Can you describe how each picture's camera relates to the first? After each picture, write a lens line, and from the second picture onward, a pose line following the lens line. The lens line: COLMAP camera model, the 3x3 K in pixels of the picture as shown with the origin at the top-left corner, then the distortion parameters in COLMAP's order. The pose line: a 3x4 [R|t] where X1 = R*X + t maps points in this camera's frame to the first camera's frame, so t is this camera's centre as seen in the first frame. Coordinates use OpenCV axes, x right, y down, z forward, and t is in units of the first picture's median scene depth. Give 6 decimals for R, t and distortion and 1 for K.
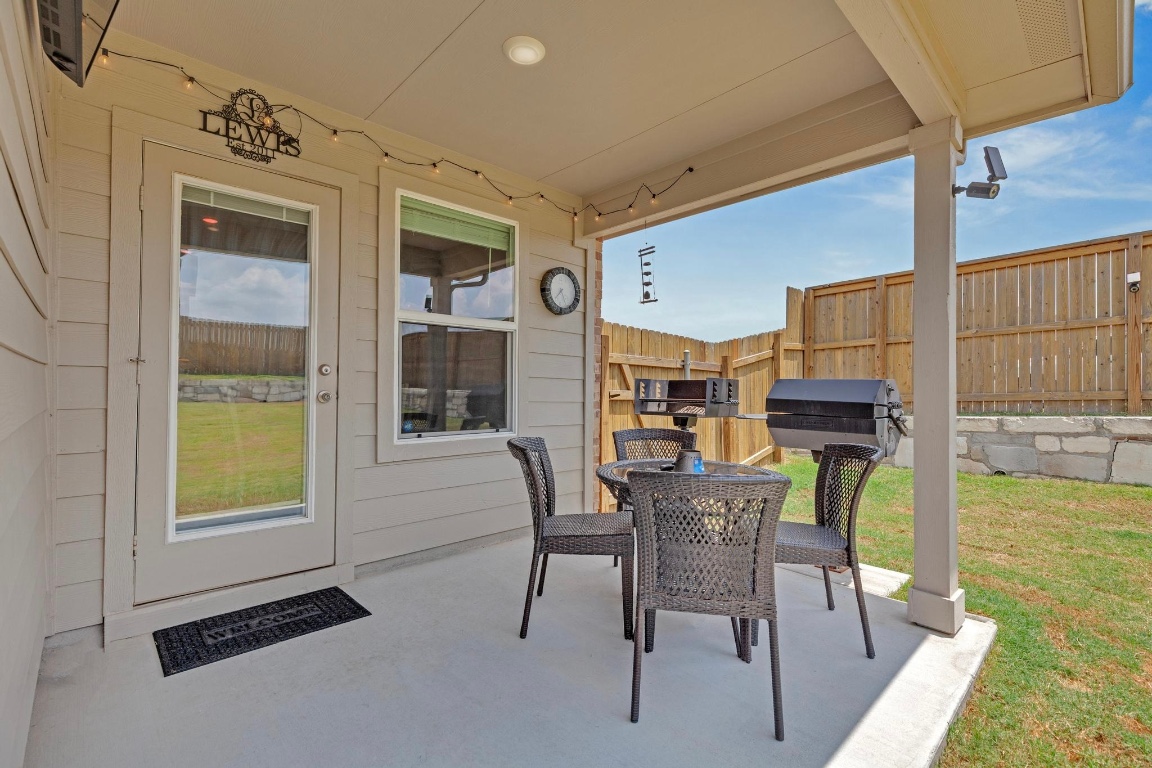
lens RADIAL K [[516.0, 0, 582.9], [0, 516.0, 386.8], [0, 0, 1]] dist [0.008587, -0.000218]
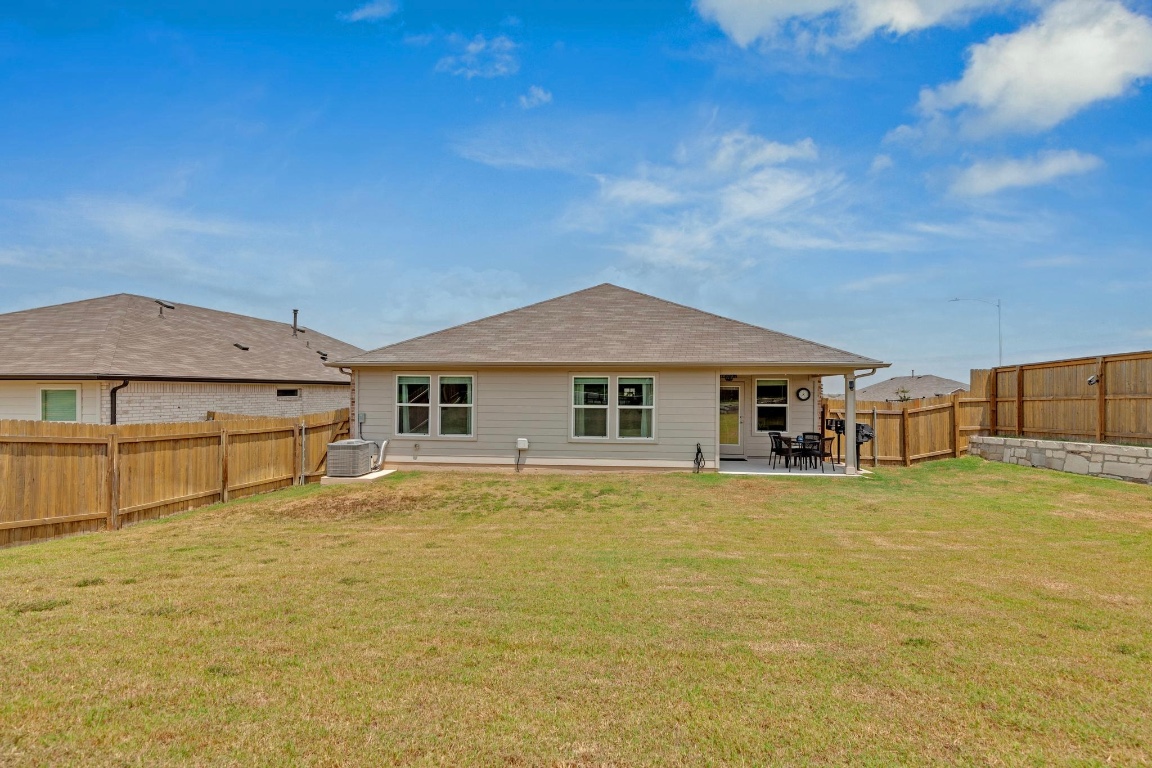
lens RADIAL K [[483.7, 0, 576.0], [0, 483.7, 384.0], [0, 0, 1]] dist [0.000474, -0.000367]
pose [[0.621711, -0.019020, -0.783016, 1.299729], [0.004772, 0.999779, -0.020497, -0.155765], [0.783232, 0.009006, 0.621664, -1.893702]]
